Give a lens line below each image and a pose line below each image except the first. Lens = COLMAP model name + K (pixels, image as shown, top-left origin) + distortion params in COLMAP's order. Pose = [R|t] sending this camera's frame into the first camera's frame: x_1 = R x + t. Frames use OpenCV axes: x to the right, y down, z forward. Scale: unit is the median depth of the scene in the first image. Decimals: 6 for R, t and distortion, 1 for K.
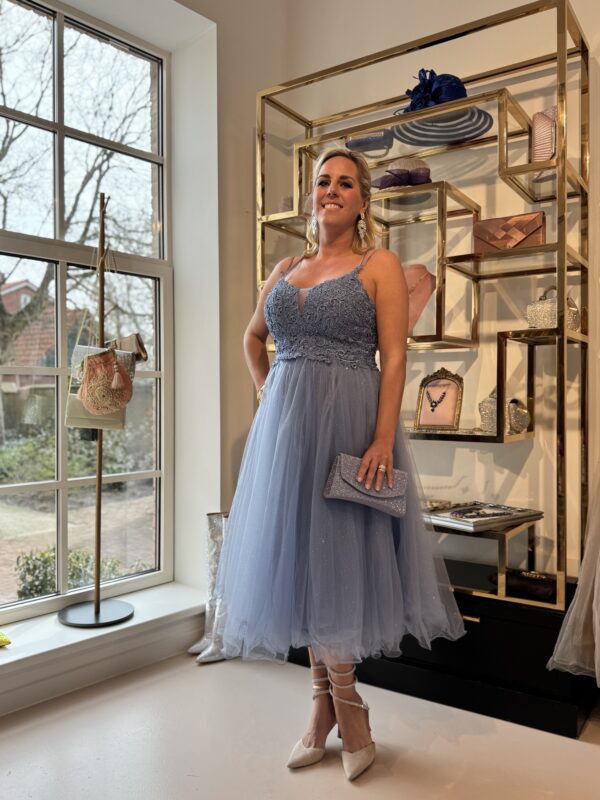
lens RADIAL K [[651.7, 0, 296.8], [0, 651.7, 399.6], [0, 0, 1]] dist [0.058672, -0.113605]
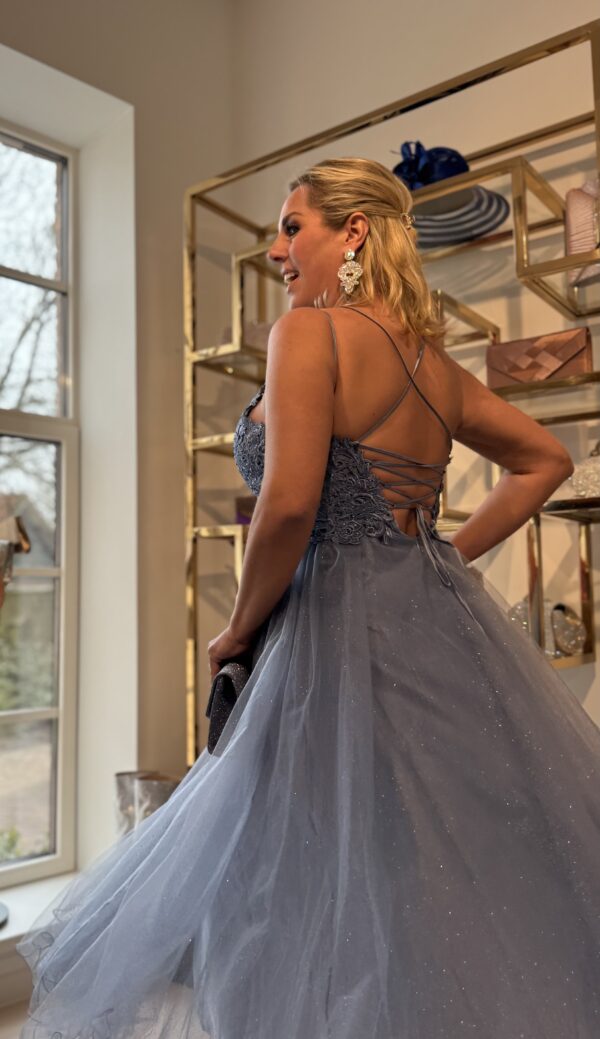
lens RADIAL K [[849.6, 0, 217.3], [0, 849.6, 521.2], [0, 0, 1]] dist [0.057174, -0.116398]
pose [[0.995554, -0.016004, -0.092828, 0.062012], [0.006633, 0.994926, -0.100395, 0.000139], [0.093963, 0.099333, 0.990608, 0.090279]]
